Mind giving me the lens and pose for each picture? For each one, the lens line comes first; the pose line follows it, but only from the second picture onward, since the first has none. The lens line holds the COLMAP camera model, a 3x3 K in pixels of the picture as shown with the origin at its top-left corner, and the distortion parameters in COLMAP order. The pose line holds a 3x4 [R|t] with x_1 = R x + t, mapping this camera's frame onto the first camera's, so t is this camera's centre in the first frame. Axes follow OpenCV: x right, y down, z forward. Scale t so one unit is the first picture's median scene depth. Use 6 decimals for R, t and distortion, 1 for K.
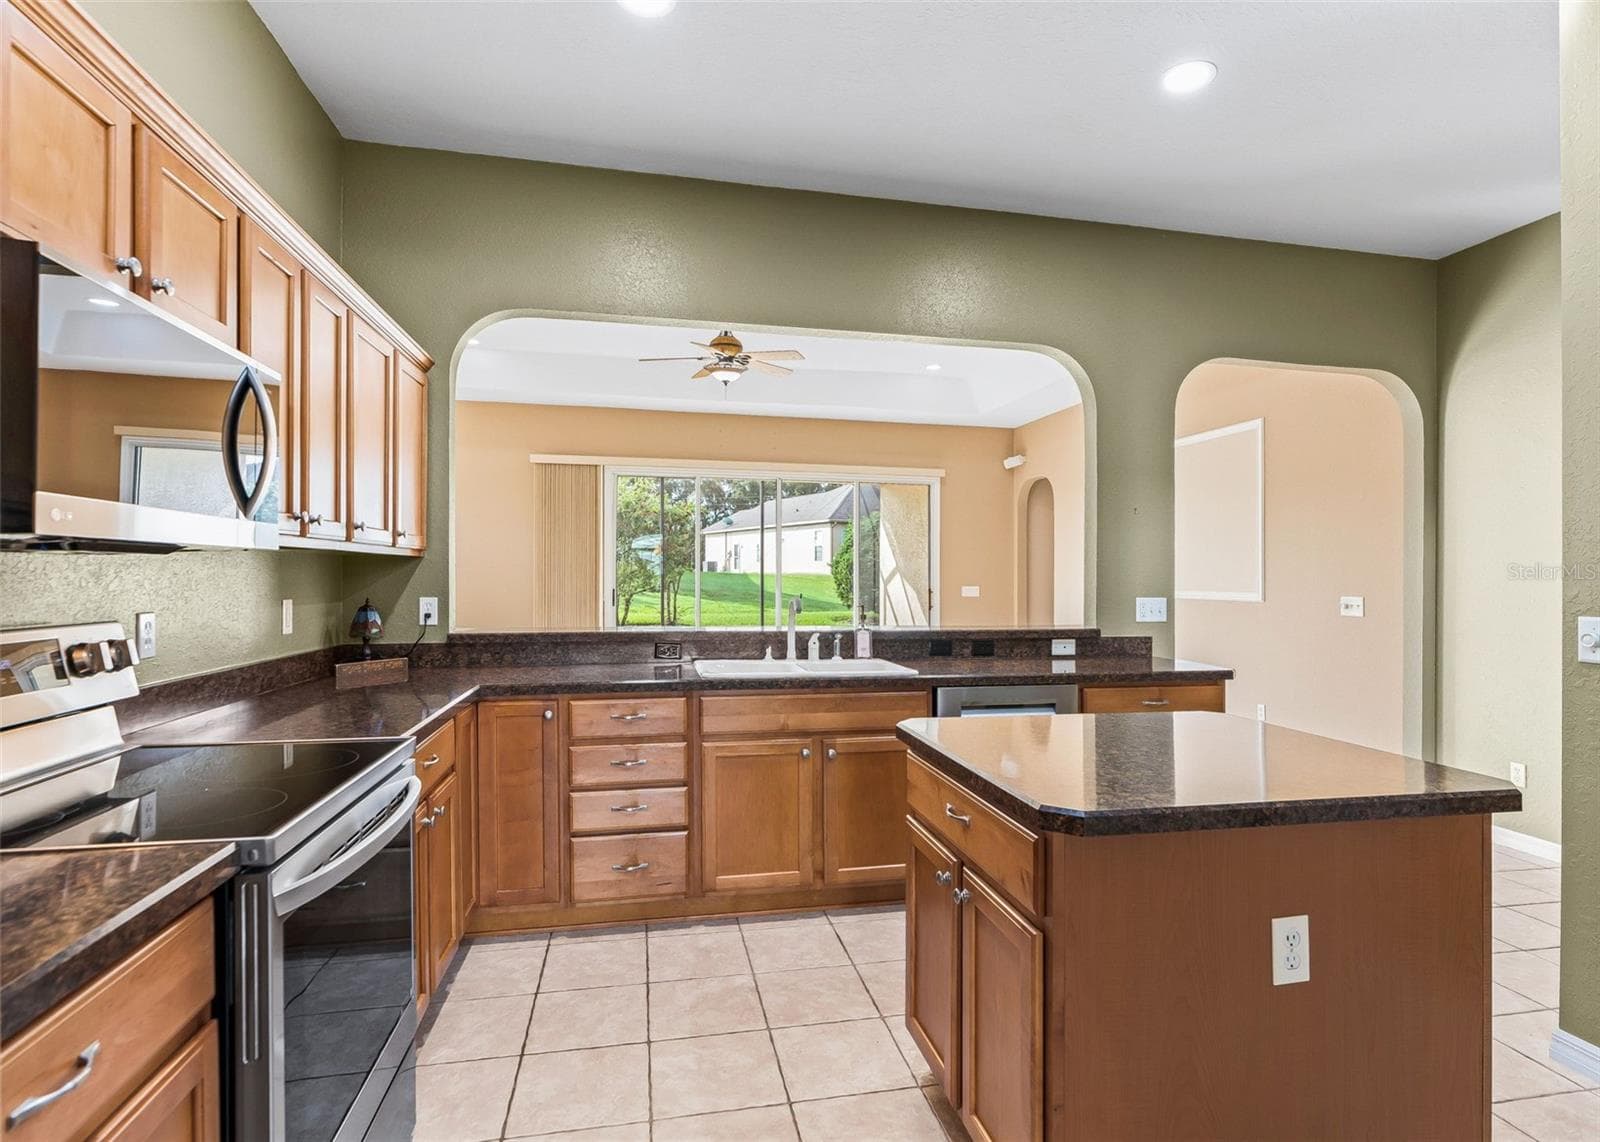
lens RADIAL K [[786.9, 0, 800.9], [0, 786.9, 574.8], [0, 0, 1]] dist [-0.001153, 0.000868]
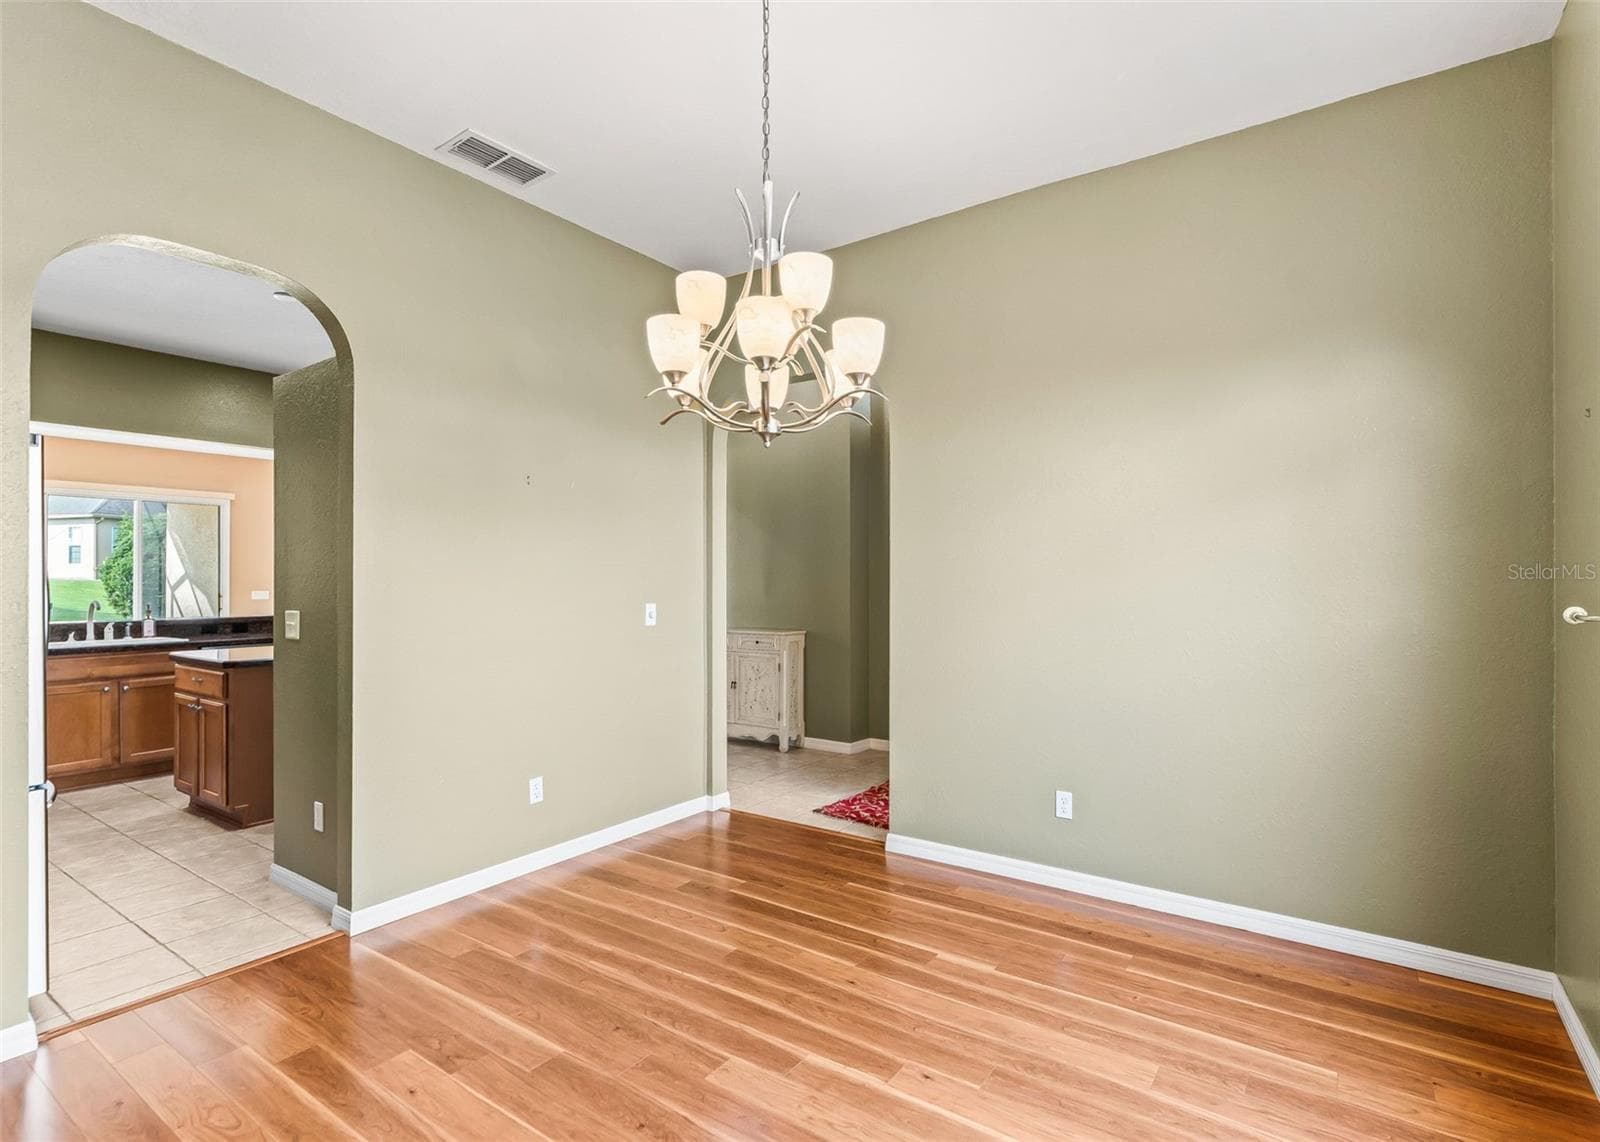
lens RADIAL K [[786.9, 0, 792.3], [0, 786.9, 563.0], [0, 0, 1]] dist [-0.001153, 0.000868]
pose [[0.718730, 0.002206, 0.695286, -0.092252], [0.008200, 0.999899, -0.011649, -0.016060], [-0.695241, 0.014074, 0.718639, -1.060333]]
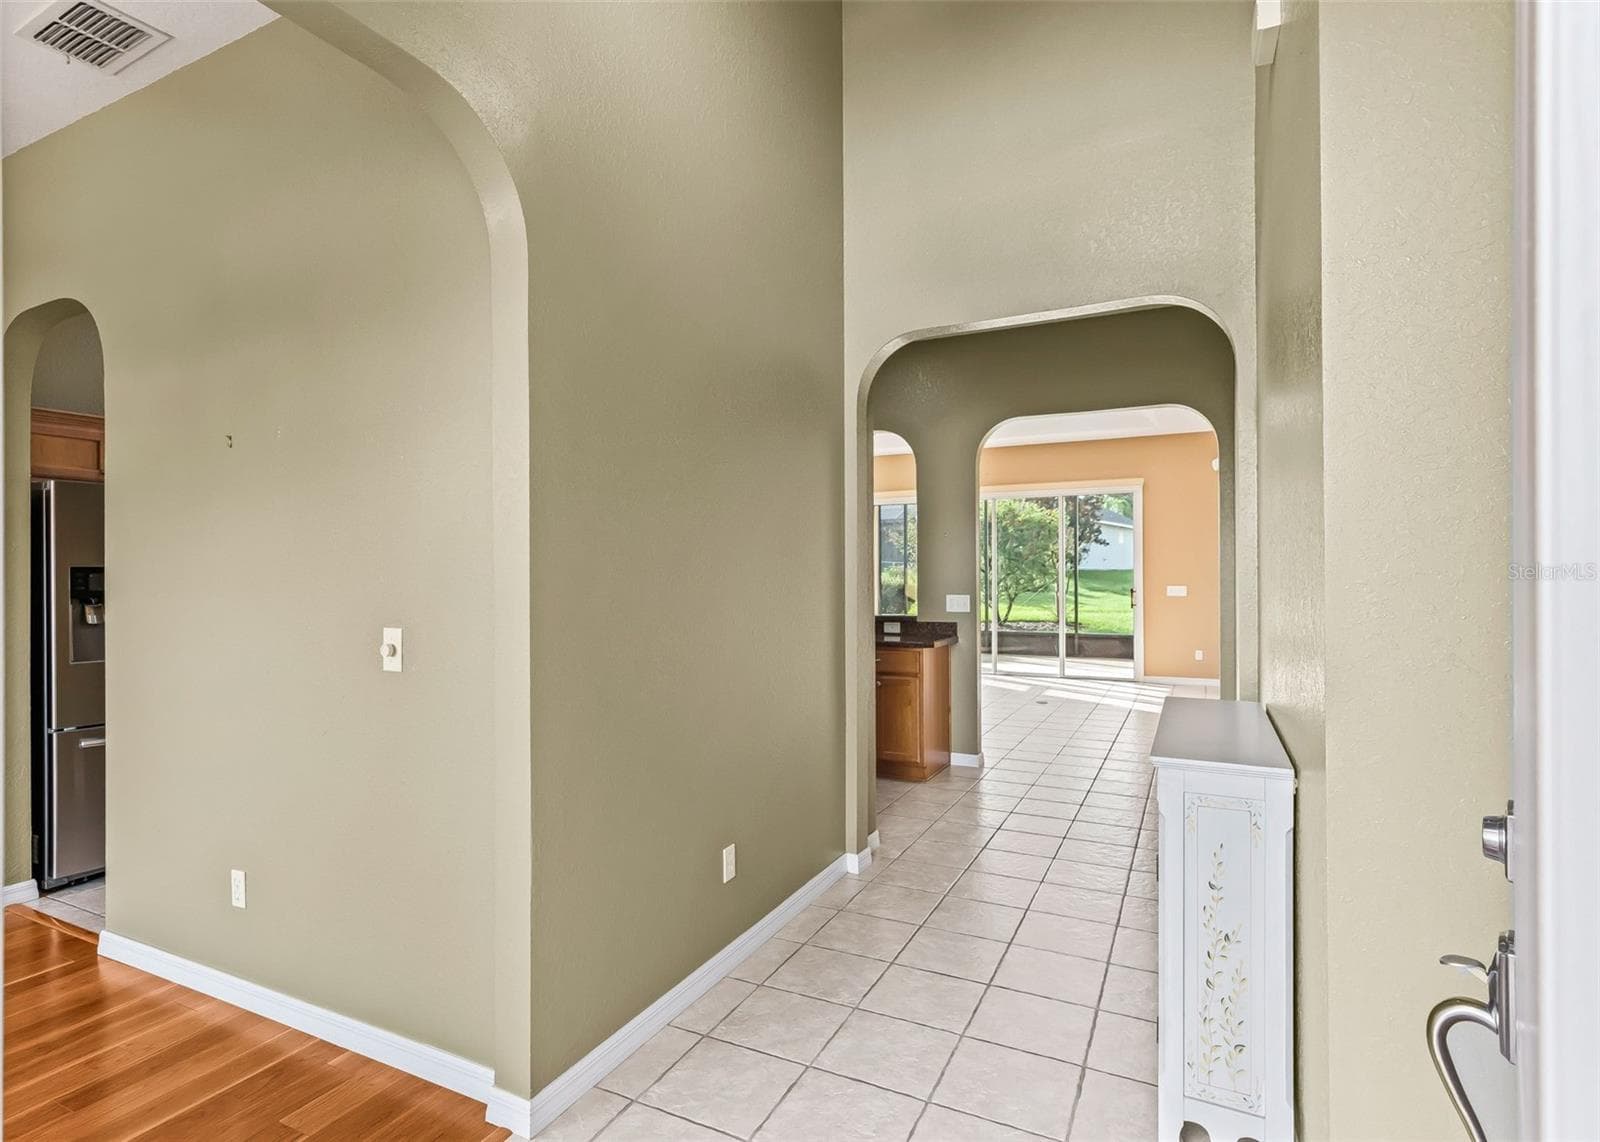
lens RADIAL K [[786.9, 0, 795.7], [0, 786.9, 573.6], [0, 0, 1]] dist [-0.001153, 0.000868]
pose [[0.787231, -0.020568, -0.616315, 1.211811], [0.017965, 0.999784, -0.010418, -0.000382], [0.616396, -0.002871, 0.787431, -0.336234]]
